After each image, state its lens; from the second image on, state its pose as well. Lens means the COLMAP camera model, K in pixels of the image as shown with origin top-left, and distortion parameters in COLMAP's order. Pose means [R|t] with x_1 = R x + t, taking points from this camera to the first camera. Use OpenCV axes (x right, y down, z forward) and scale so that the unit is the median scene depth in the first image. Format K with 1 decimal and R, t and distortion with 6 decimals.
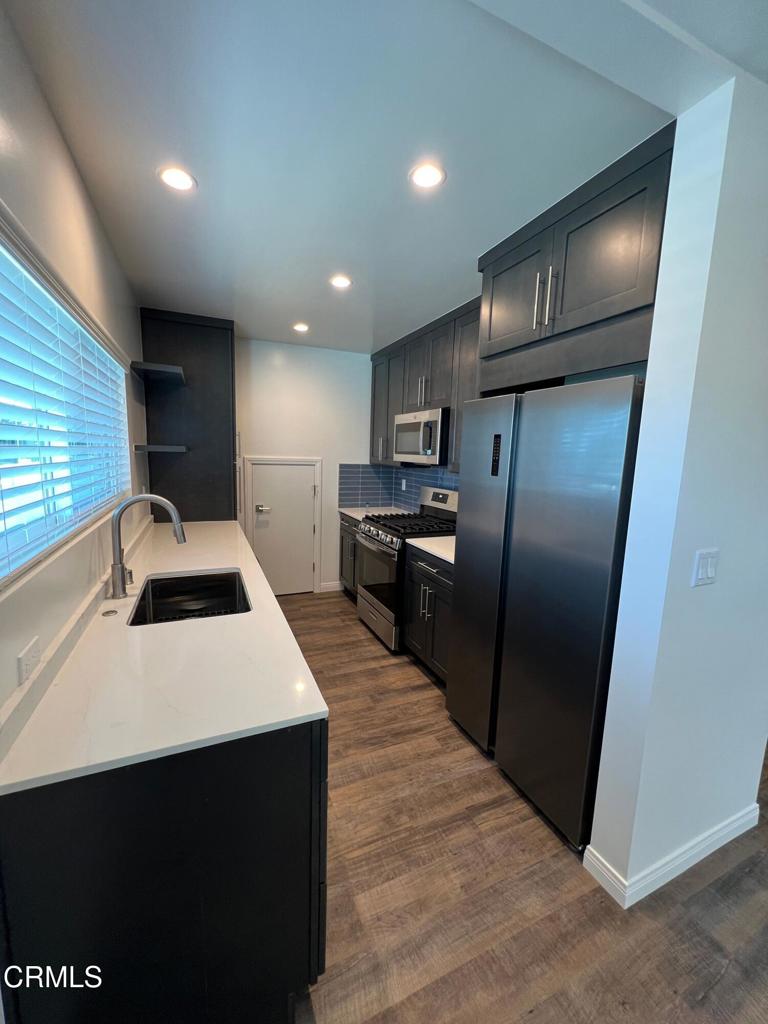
lens RADIAL K [[412.0, 0, 384.0], [0, 412.0, 512.0], [0, 0, 1]] dist [-0.001726, 0.000727]
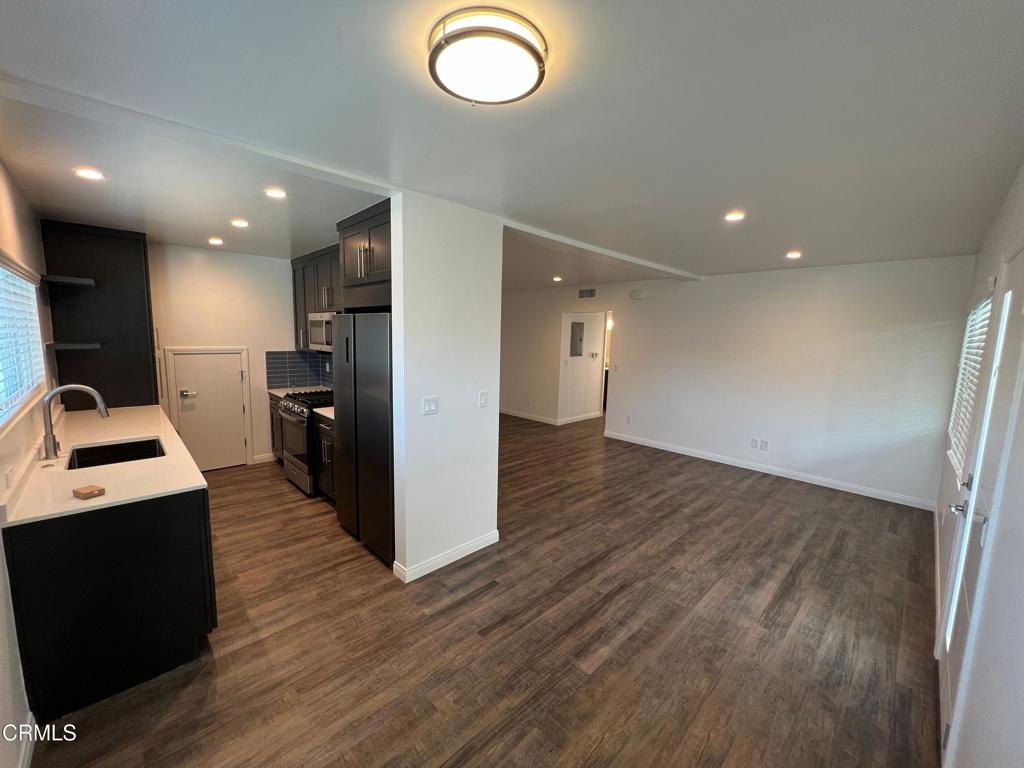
lens RADIAL K [[412.0, 0, 512.0], [0, 412.0, 384.0], [0, 0, 1]] dist [-0.001726, 0.000727]
pose [[0.937263, -0.052089, 0.344710, 0.198085], [0.056071, 0.998426, -0.001584, 0.022841], [-0.344084, 0.020813, 0.938708, -0.476115]]
